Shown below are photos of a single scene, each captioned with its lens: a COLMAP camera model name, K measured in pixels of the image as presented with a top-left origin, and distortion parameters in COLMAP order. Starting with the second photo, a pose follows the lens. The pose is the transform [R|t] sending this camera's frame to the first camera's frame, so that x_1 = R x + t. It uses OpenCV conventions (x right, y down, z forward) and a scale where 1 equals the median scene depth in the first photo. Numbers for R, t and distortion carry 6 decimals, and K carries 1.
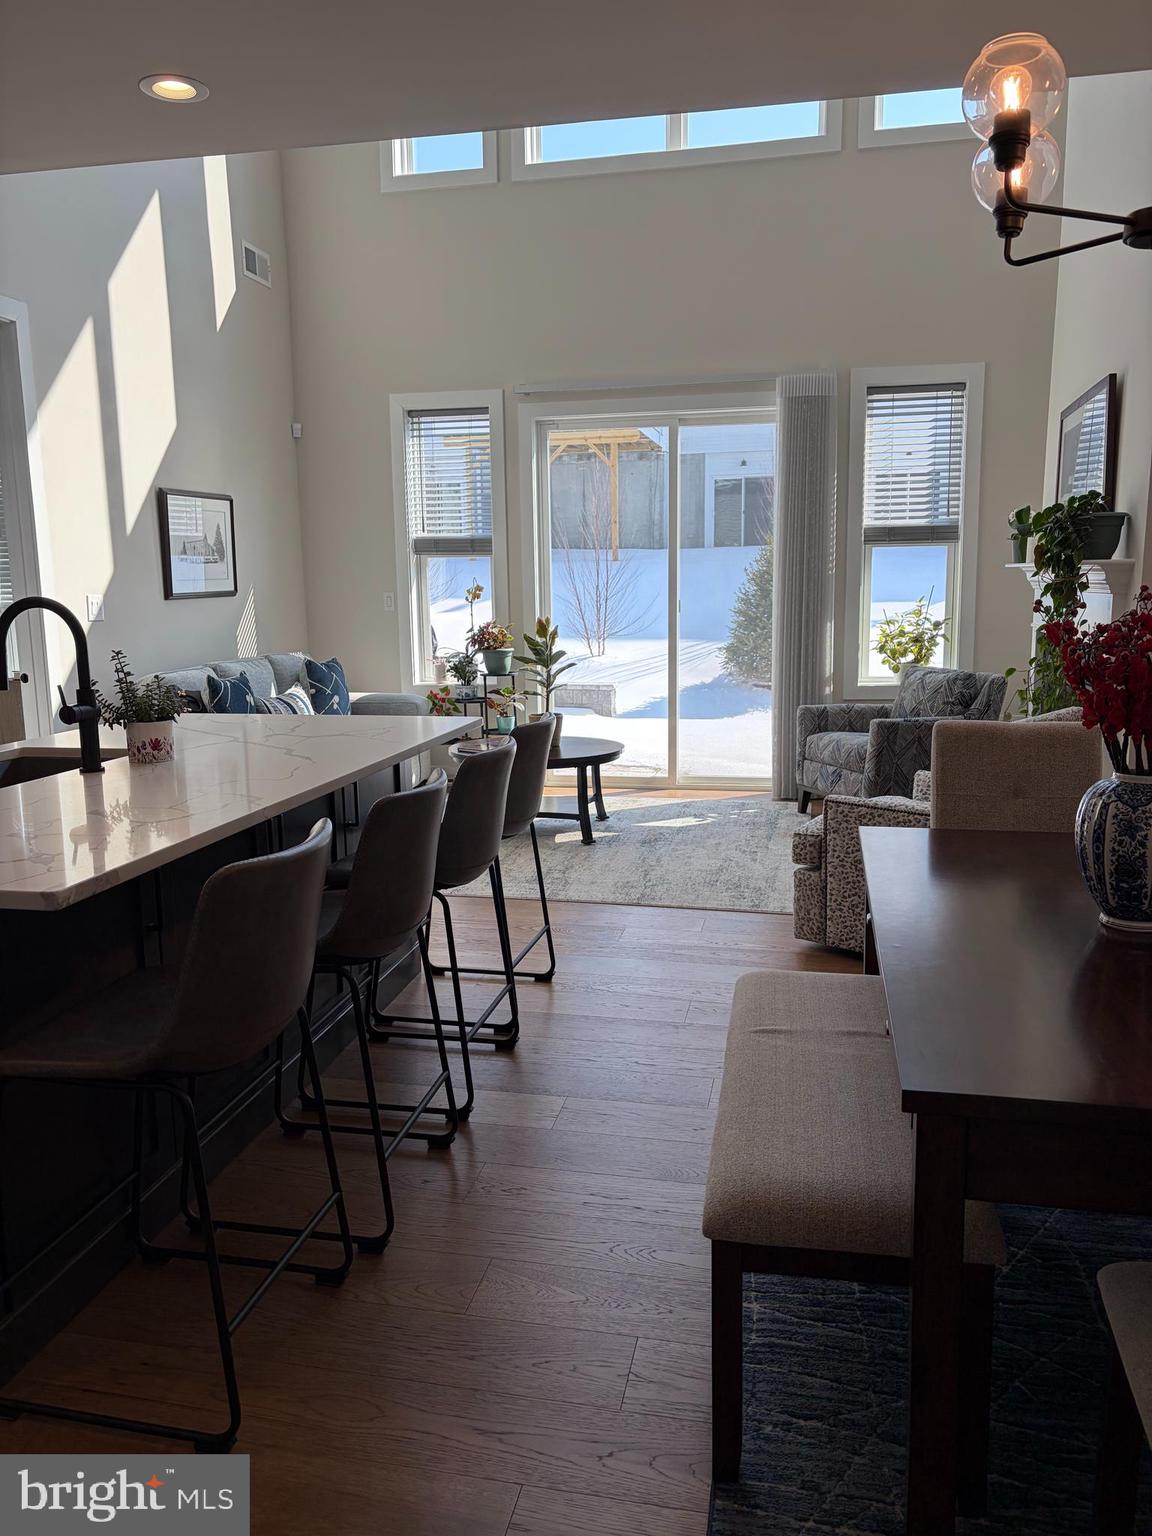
lens RADIAL K [[1156.7, 0, 578.5], [0, 1156.7, 774.4], [0, 0, 1]] dist [0.005830, 0.000835]
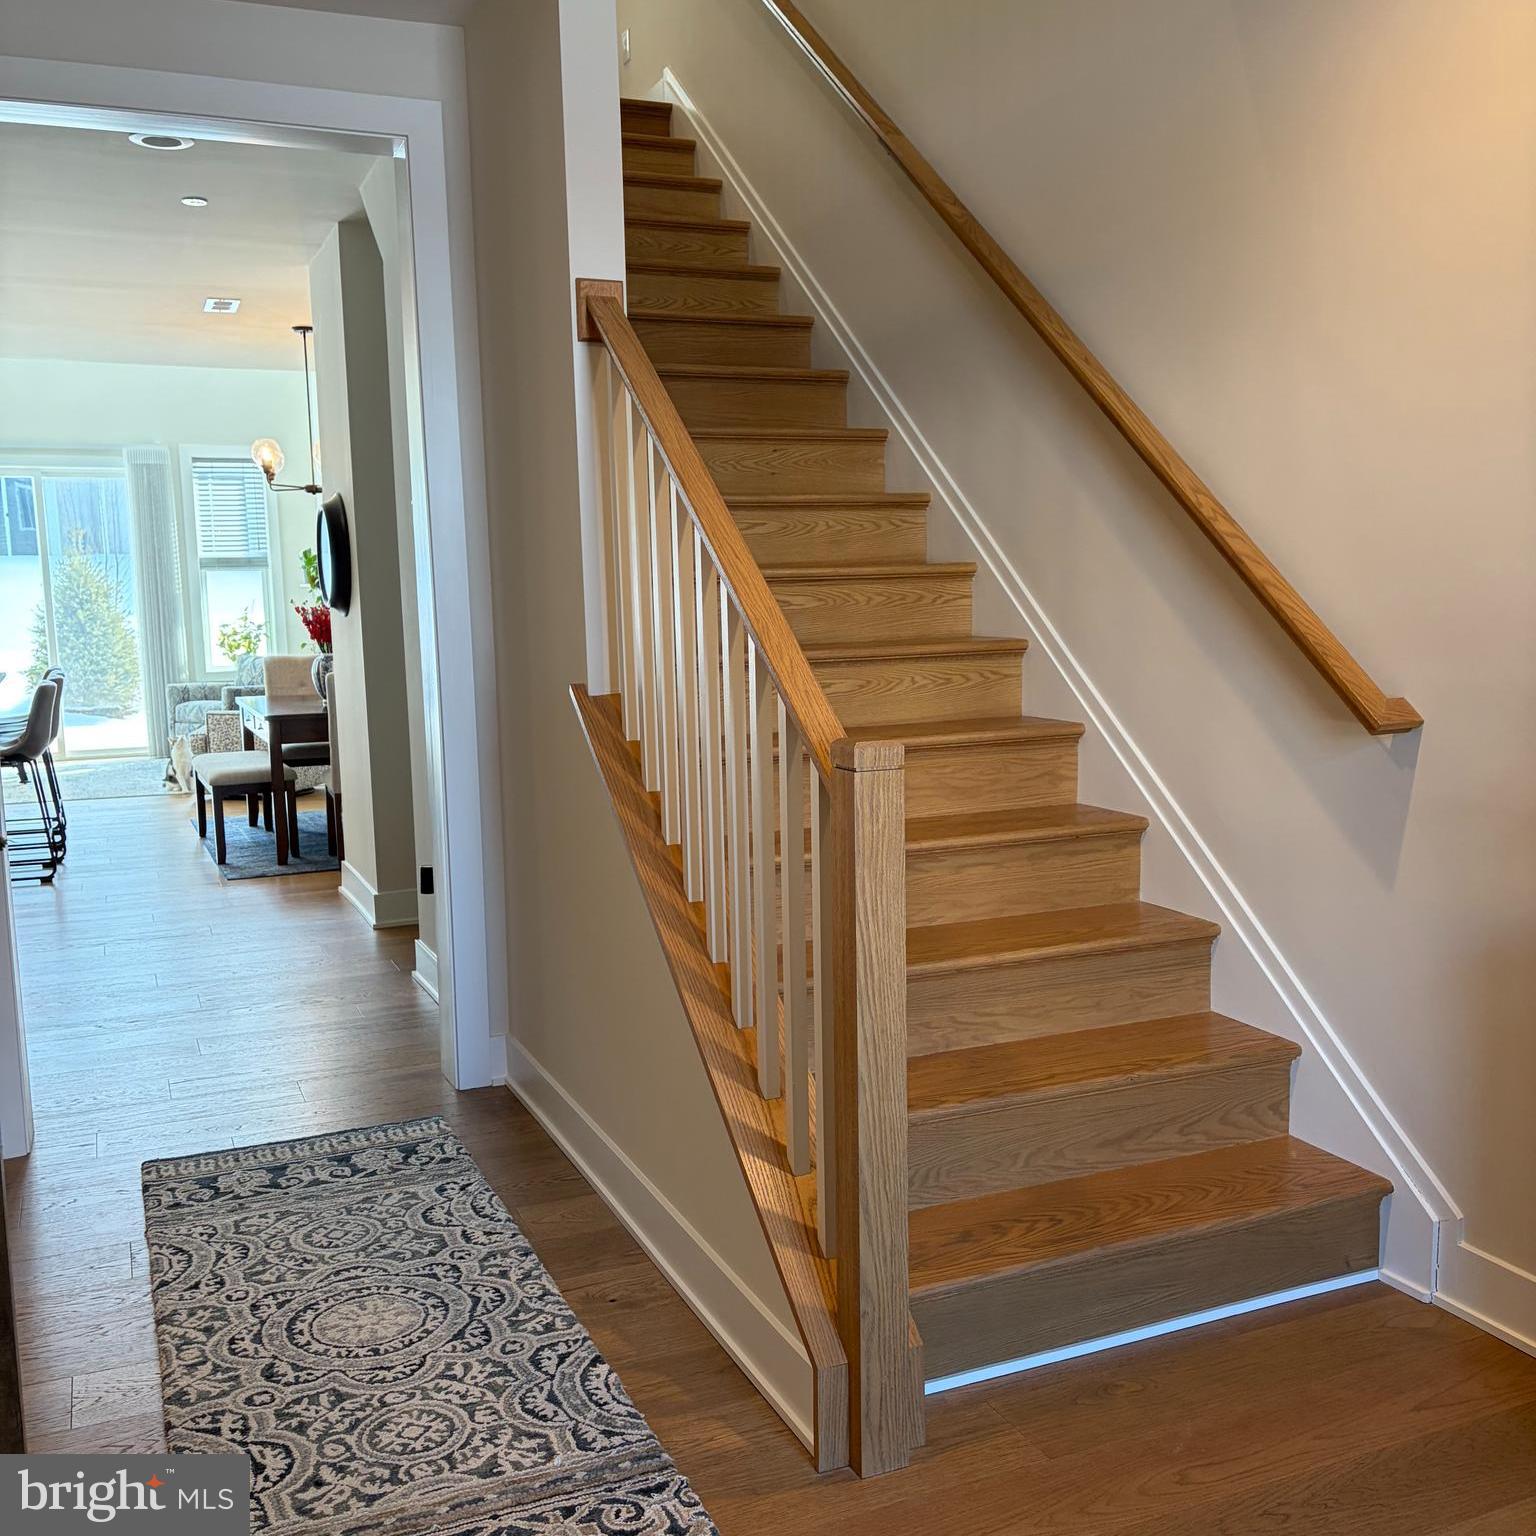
lens RADIAL K [[1532.9, 0, 771.4], [0, 1532.9, 769.3], [0, 0, 1]] dist [-0.049180, 0.000000]
pose [[0.812162, -0.081509, 0.577710, -0.266909], [0.112543, 0.993483, -0.018046, 0.145896], [-0.572474, 0.079673, 0.816042, -0.846646]]
